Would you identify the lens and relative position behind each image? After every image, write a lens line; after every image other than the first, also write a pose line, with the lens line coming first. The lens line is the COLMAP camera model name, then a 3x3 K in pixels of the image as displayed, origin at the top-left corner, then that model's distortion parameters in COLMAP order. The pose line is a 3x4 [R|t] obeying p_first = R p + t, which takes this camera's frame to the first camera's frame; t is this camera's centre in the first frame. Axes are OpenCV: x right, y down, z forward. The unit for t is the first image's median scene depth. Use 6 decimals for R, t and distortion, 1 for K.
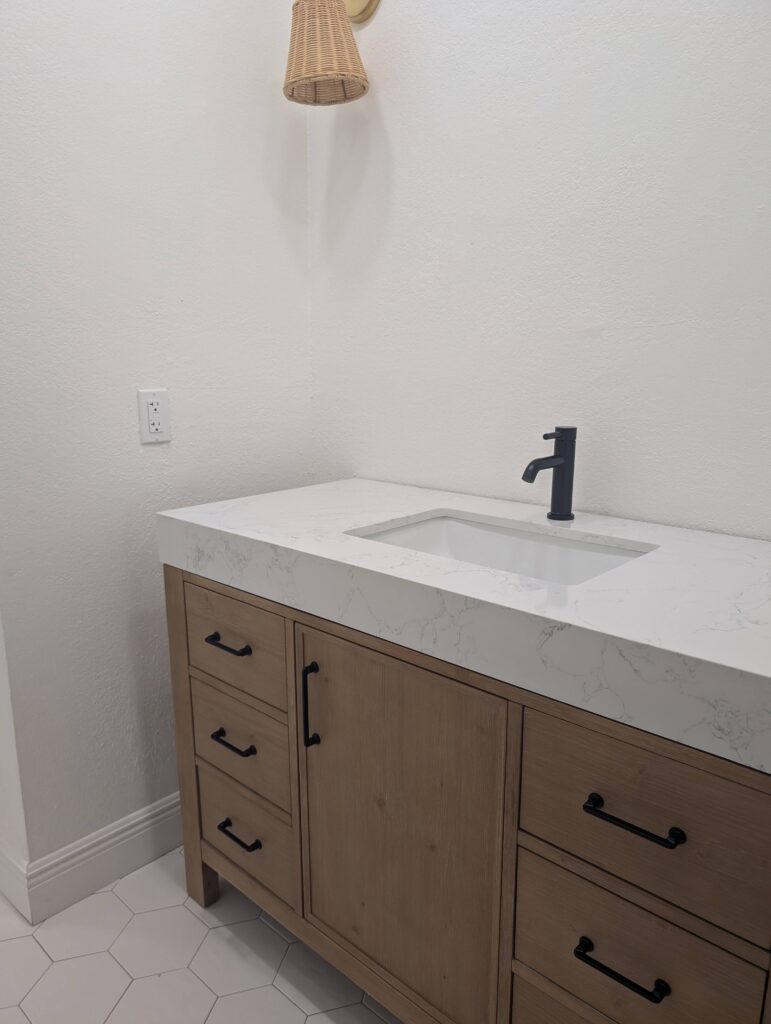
lens RADIAL K [[740.6, 0, 384.3], [0, 740.6, 521.7], [0, 0, 1]] dist [0.001274, -0.011838]
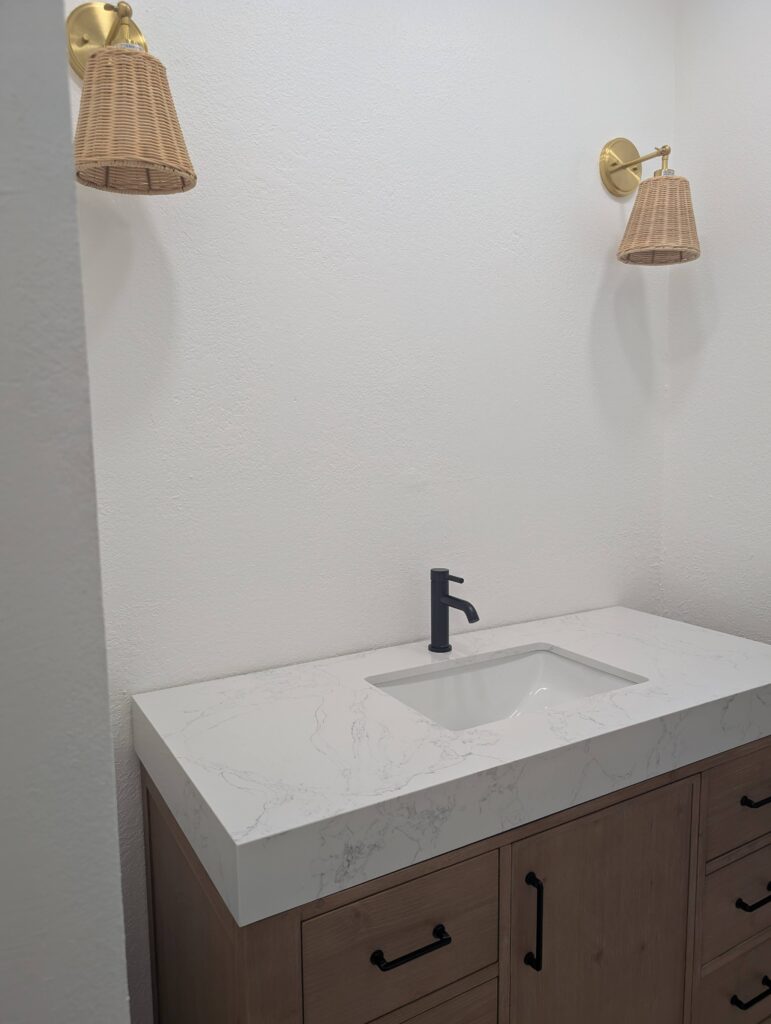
lens RADIAL K [[740.6, 0, 386.9], [0, 740.6, 503.2], [0, 0, 1]] dist [0.001274, -0.011838]
pose [[0.291111, -0.101379, 0.951303, -0.847504], [0.223711, 0.974015, 0.035341, -0.284187], [-0.930165, 0.202529, 0.306226, 0.699973]]
